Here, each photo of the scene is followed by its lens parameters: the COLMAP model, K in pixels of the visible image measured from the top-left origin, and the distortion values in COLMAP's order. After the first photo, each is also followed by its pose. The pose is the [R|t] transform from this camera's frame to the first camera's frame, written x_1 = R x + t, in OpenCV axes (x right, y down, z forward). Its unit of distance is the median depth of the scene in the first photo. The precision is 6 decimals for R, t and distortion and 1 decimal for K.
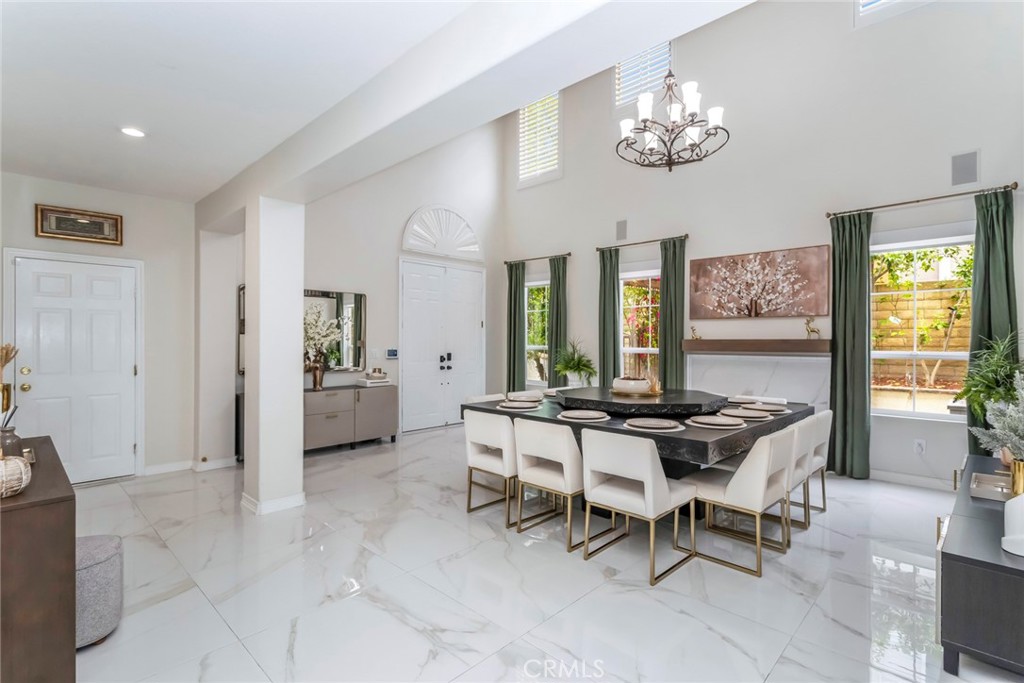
lens RADIAL K [[482.9, 0, 512.7], [0, 482.9, 339.5], [0, 0, 1]] dist [0.000750, 0.000435]
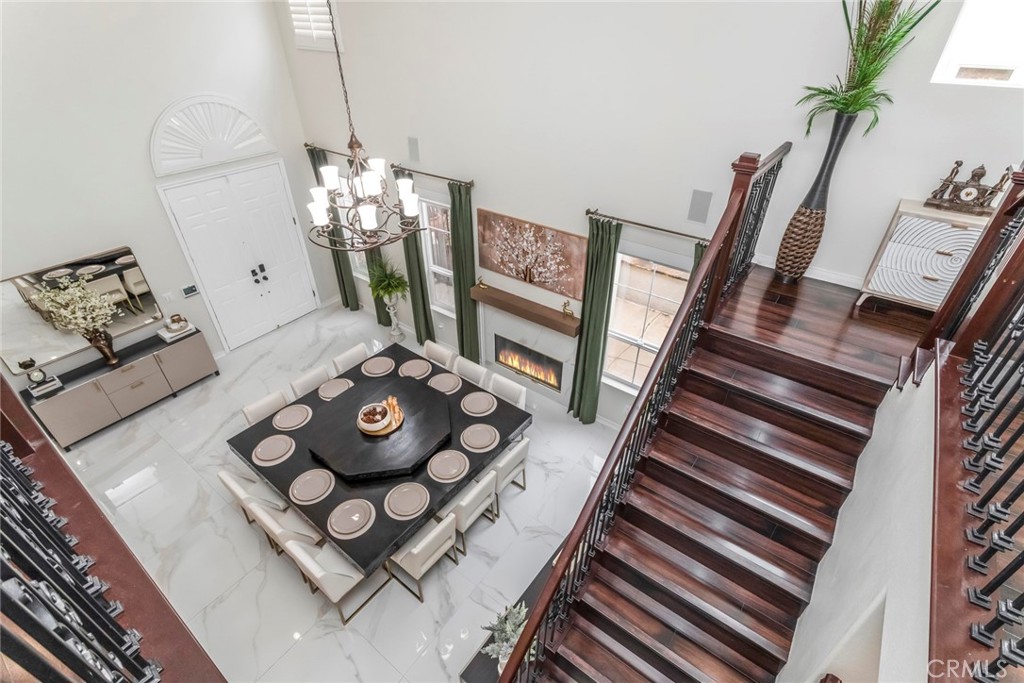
lens RADIAL K [[482.9, 0, 509.2], [0, 482.9, 343.0], [0, 0, 1]] dist [0.000750, 0.000435]
pose [[0.992822, -0.074050, 0.093919, 0.338159], [0.007226, 0.820981, 0.570910, -0.509752], [-0.119382, -0.566133, 0.815623, 0.084688]]
